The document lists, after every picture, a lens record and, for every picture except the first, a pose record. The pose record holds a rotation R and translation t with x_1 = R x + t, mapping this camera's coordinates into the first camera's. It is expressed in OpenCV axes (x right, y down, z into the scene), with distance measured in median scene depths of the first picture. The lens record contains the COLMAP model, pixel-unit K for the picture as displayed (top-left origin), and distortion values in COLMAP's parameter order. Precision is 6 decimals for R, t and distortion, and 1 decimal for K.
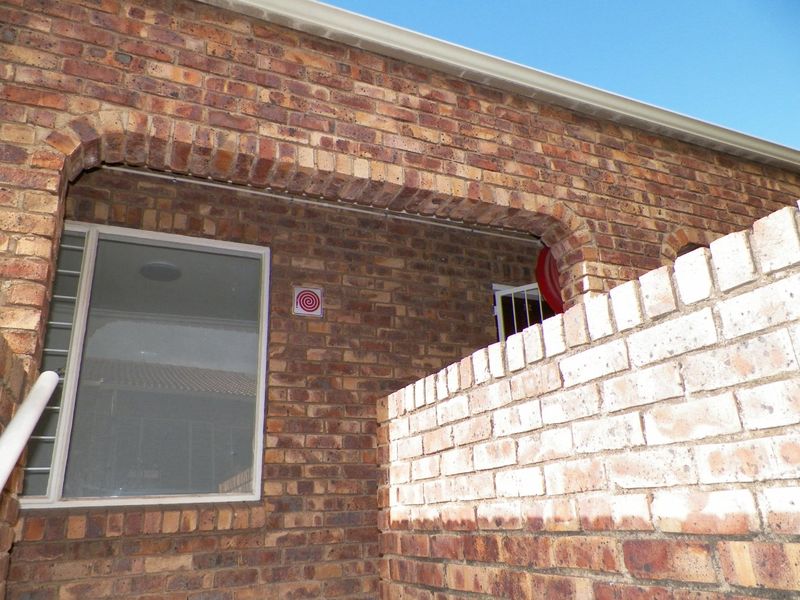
lens RADIAL K [[597.2, 0, 399.2], [0, 597.2, 297.1], [0, 0, 1]] dist [0.009836, -0.008954]
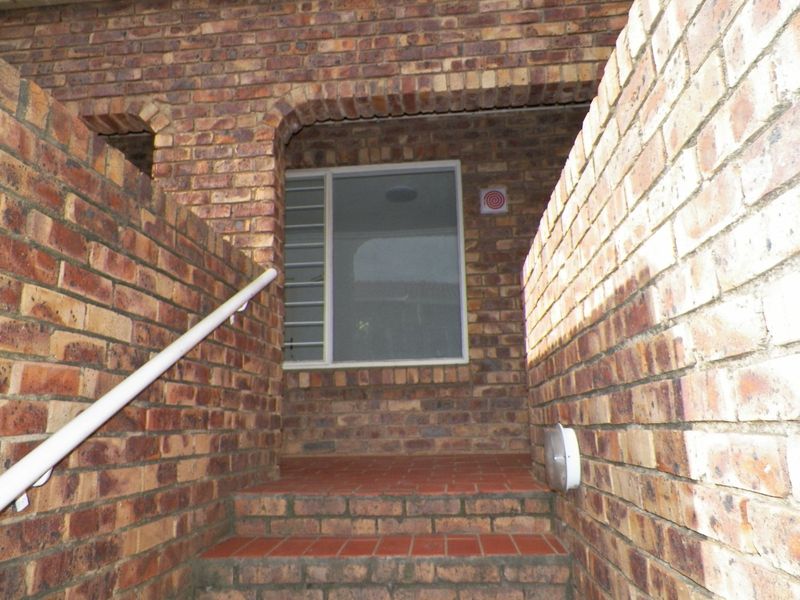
lens RADIAL K [[597.2, 0, 401.9], [0, 597.2, 299.3], [0, 0, 1]] dist [0.009836, -0.008954]
pose [[0.870955, -0.078696, -0.485021, 0.305121], [0.154199, 0.981001, 0.117726, 0.040412], [0.466541, -0.177324, 0.866542, -0.160242]]
